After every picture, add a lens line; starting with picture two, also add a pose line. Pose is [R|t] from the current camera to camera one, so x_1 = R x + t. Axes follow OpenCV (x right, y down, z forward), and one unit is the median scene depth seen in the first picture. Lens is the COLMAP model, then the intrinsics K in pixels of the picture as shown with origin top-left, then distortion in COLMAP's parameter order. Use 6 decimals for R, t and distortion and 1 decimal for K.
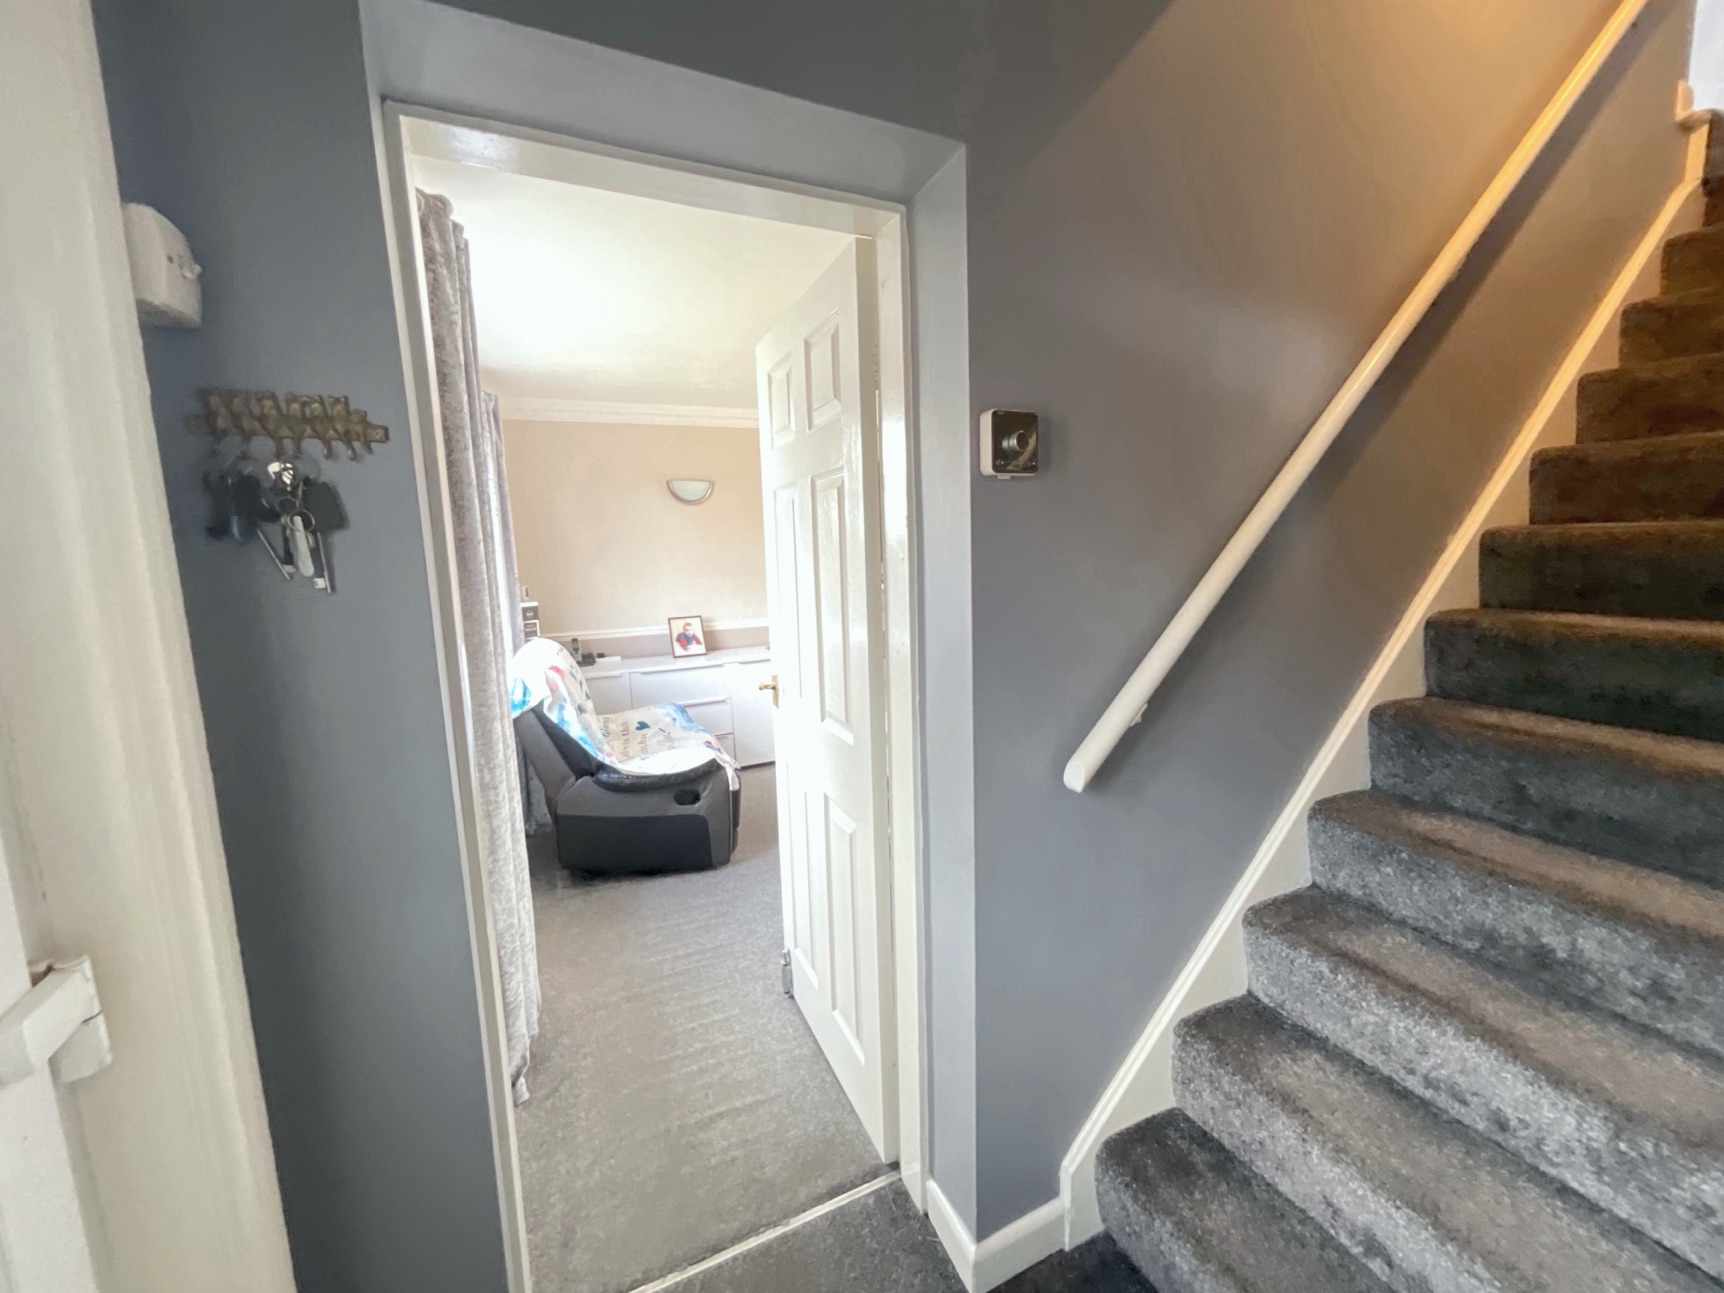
lens RADIAL K [[691.5, 0, 862.0], [0, 691.5, 646.5], [0, 0, 1]] dist [0.002387, 0.000154]
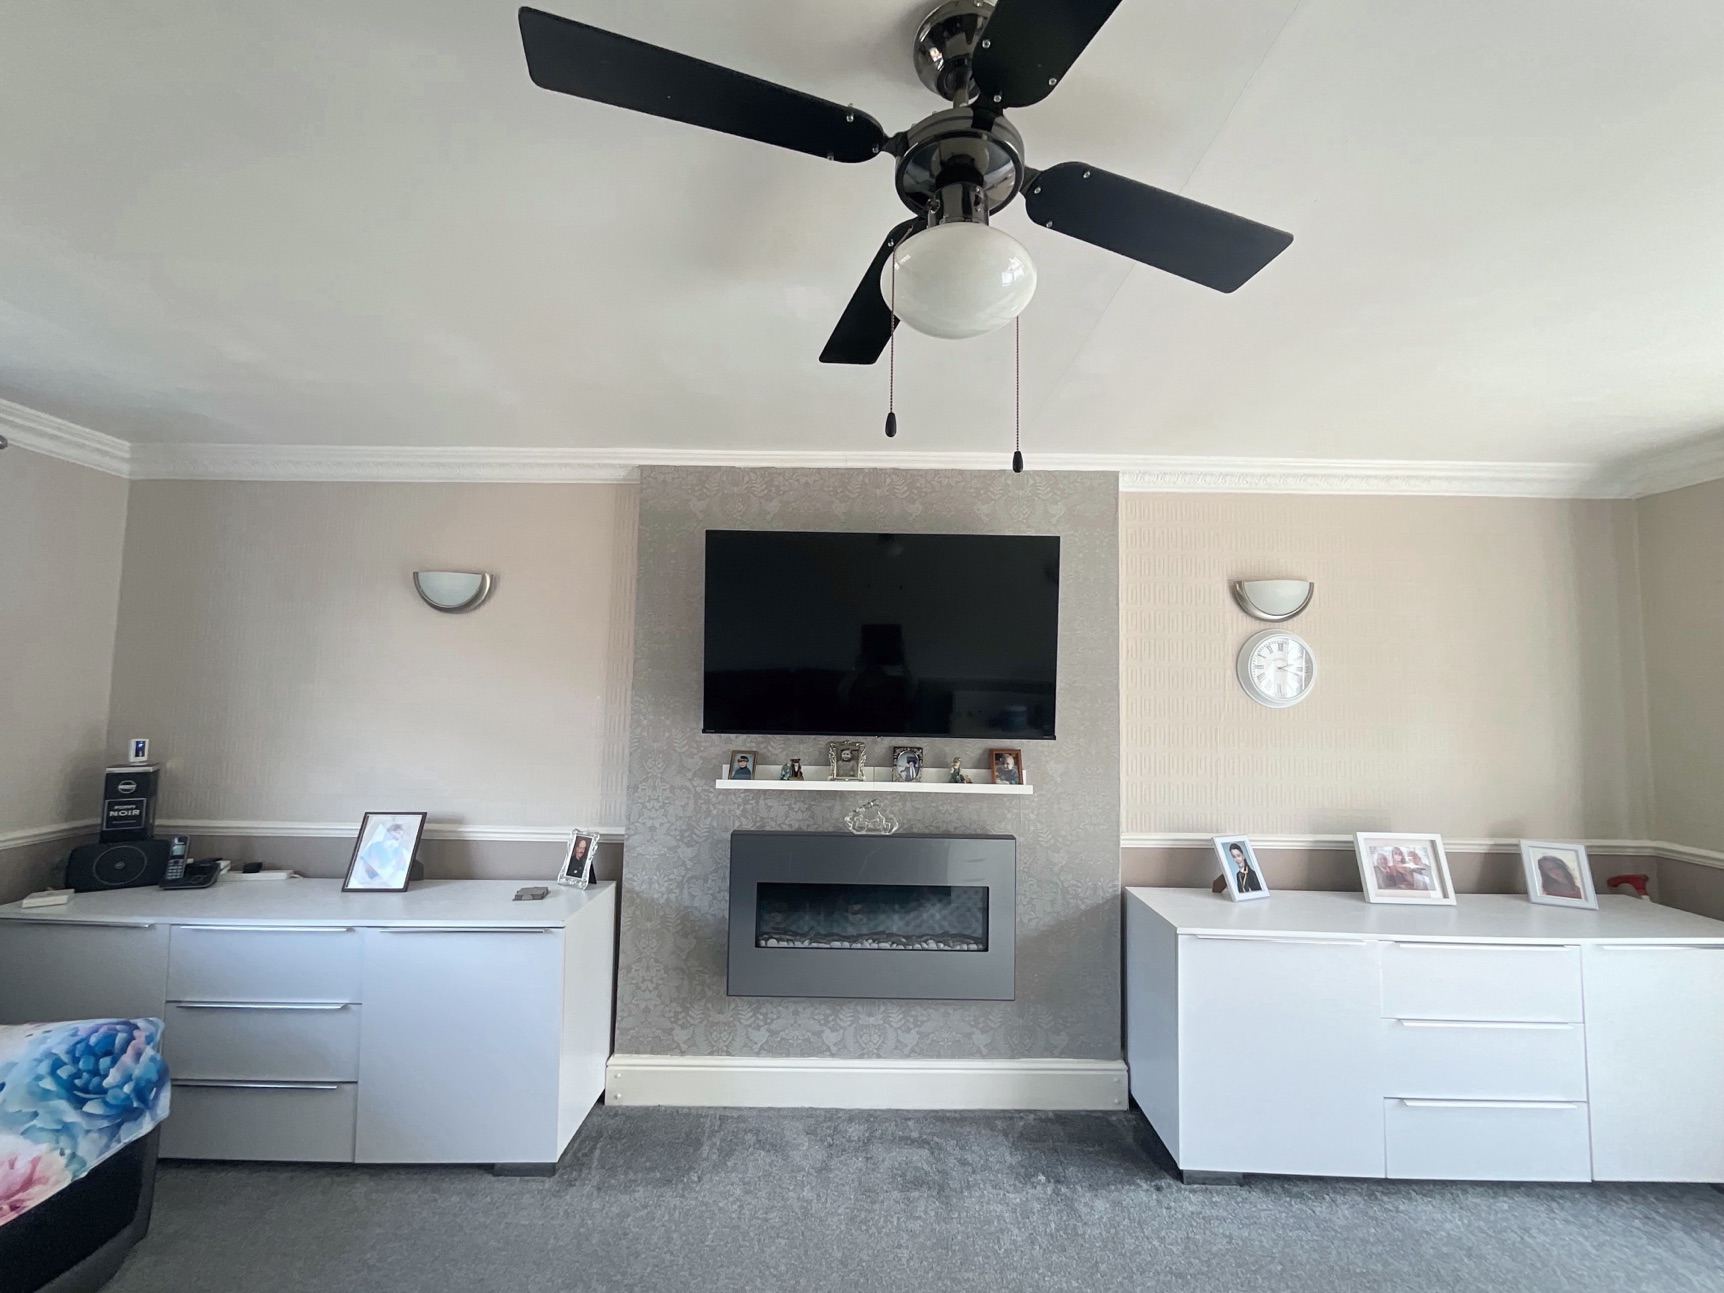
lens RADIAL K [[700.8, 0, 862.0], [0, 700.8, 646.5], [0, 0, 1]] dist [-0.005421, 0.004653]
pose [[0.904665, 0.017245, -0.425775, 0.305299], [-0.103500, 0.978153, -0.180293, -0.109641], [0.413363, 0.207172, 0.886685, 0.645045]]
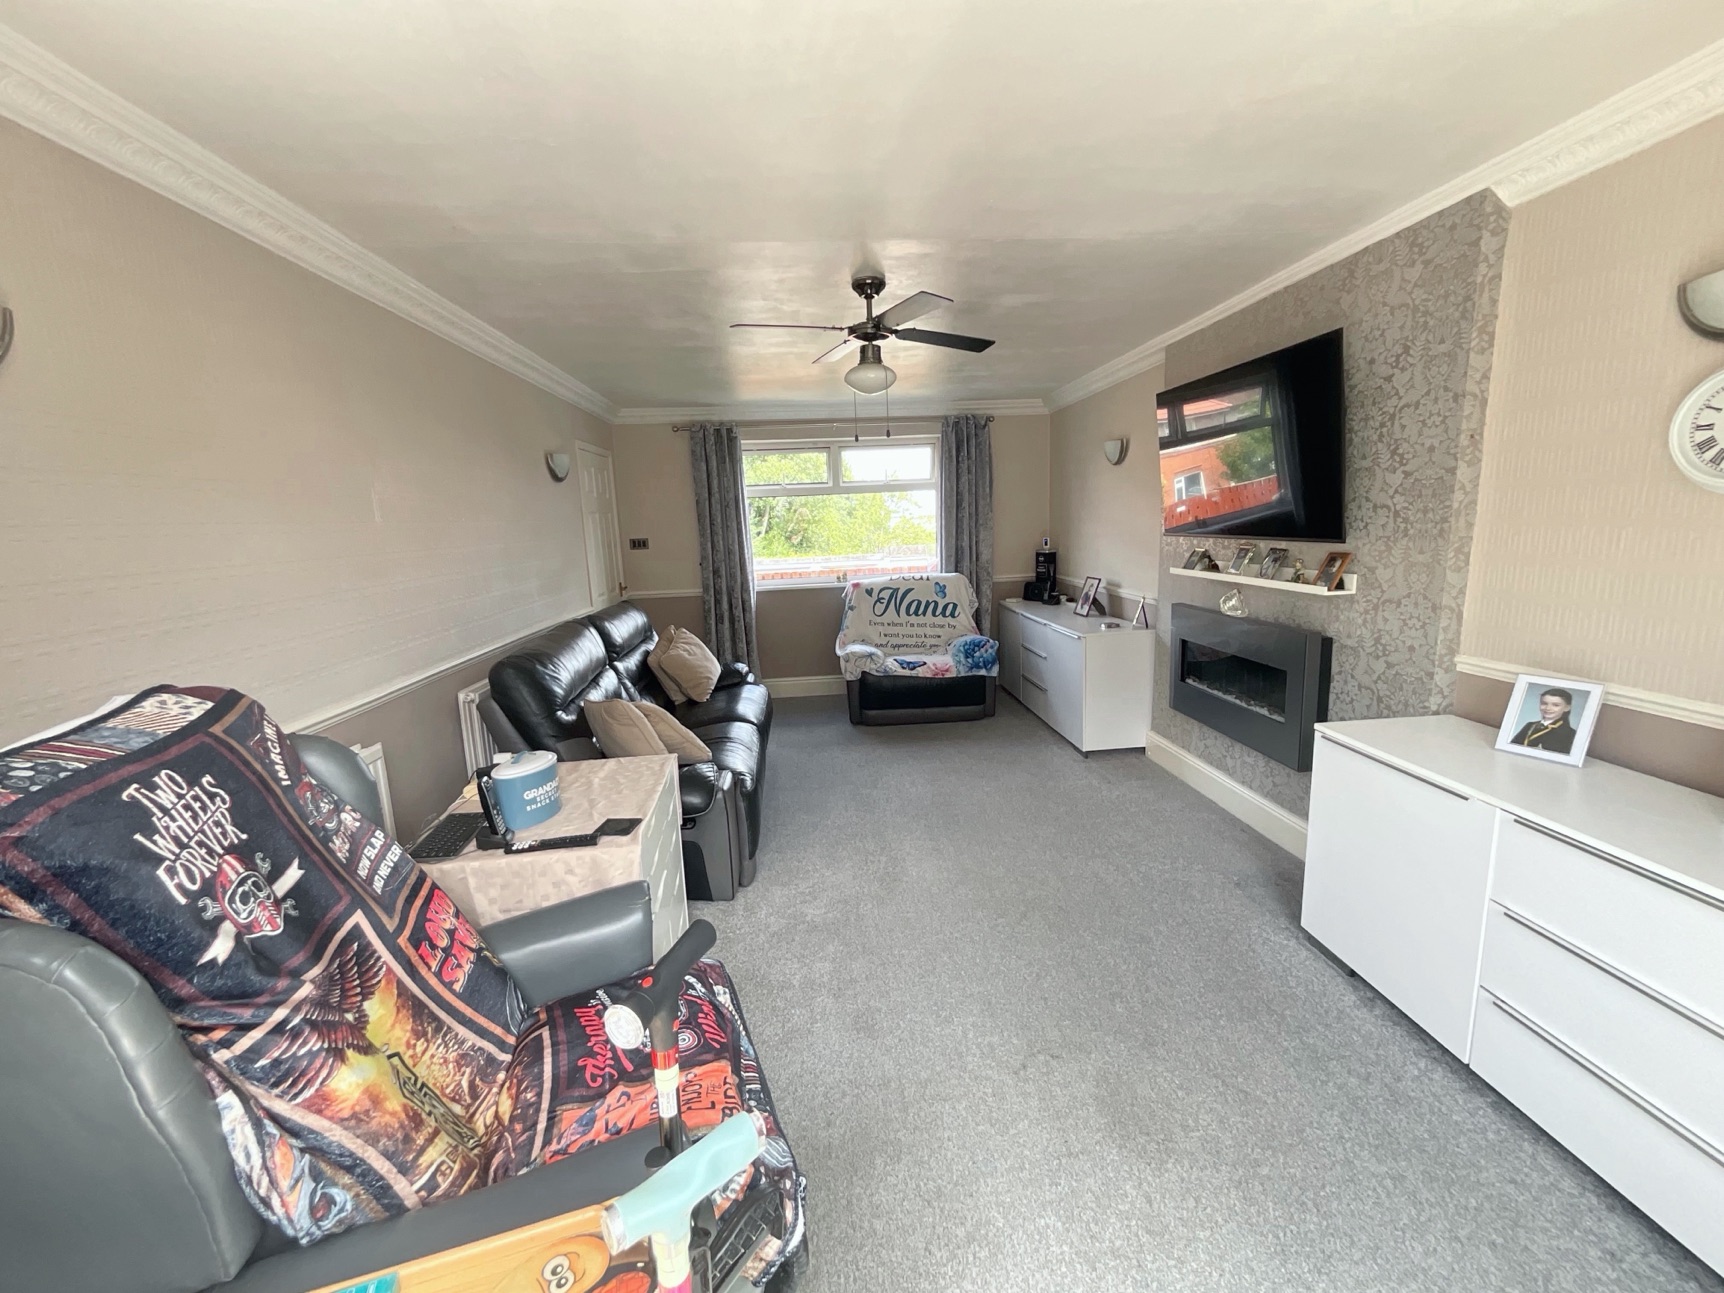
lens RADIAL K [[700.8, 0, 862.0], [0, 700.8, 646.5], [0, 0, 1]] dist [-0.005421, 0.004653]
pose [[-0.338942, 0.215273, -0.915847, 0.830470], [-0.072509, 0.964597, 0.253566, -0.183186], [0.938009, 0.152352, -0.311333, 1.023308]]
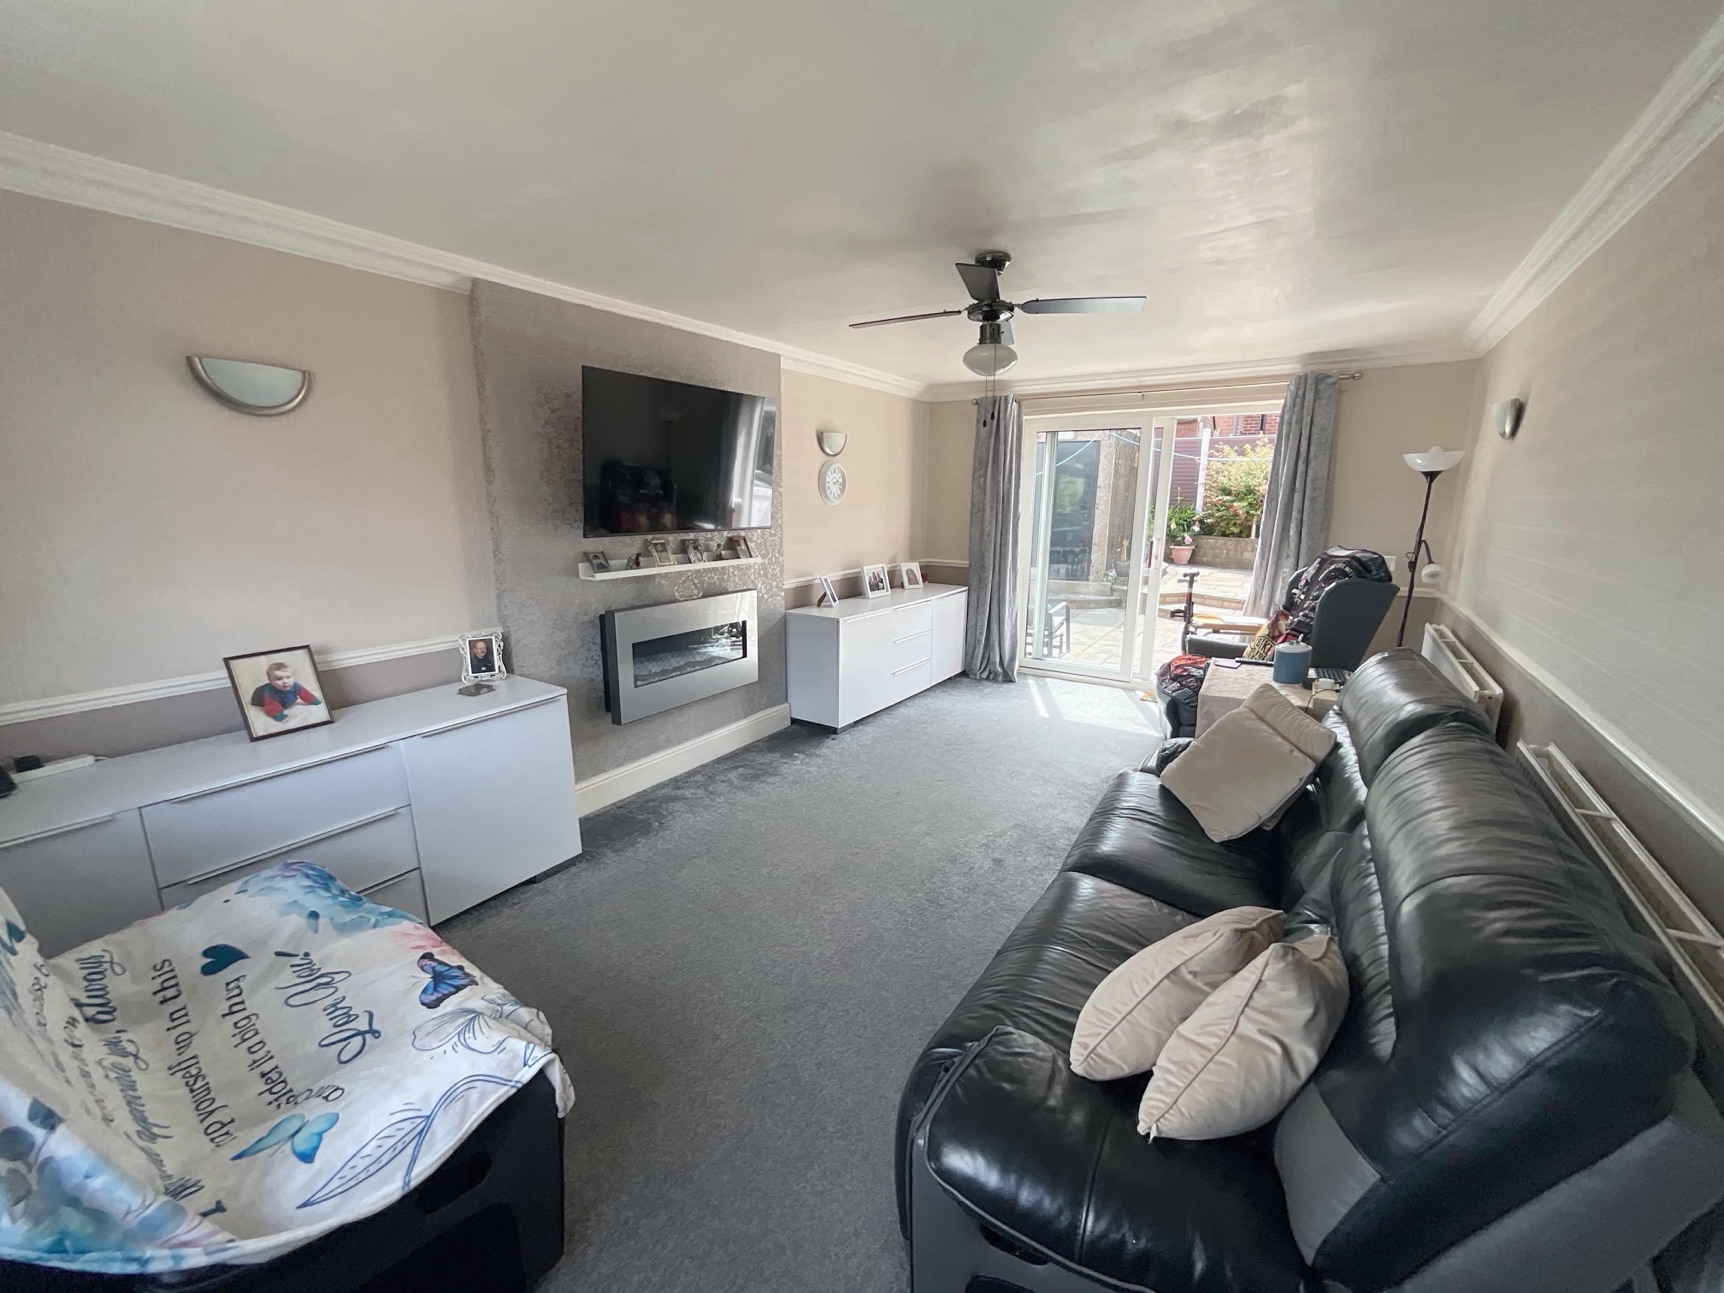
lens RADIAL K [[698.8, 0, 862.0], [0, 698.8, 646.5], [0, 0, 1]] dist [-0.003373, -0.000757]
pose [[0.850201, -0.076245, 0.520908, -0.159201], [0.041192, 0.996058, 0.078561, -0.067506], [-0.524844, -0.045335, 0.849990, 0.376372]]
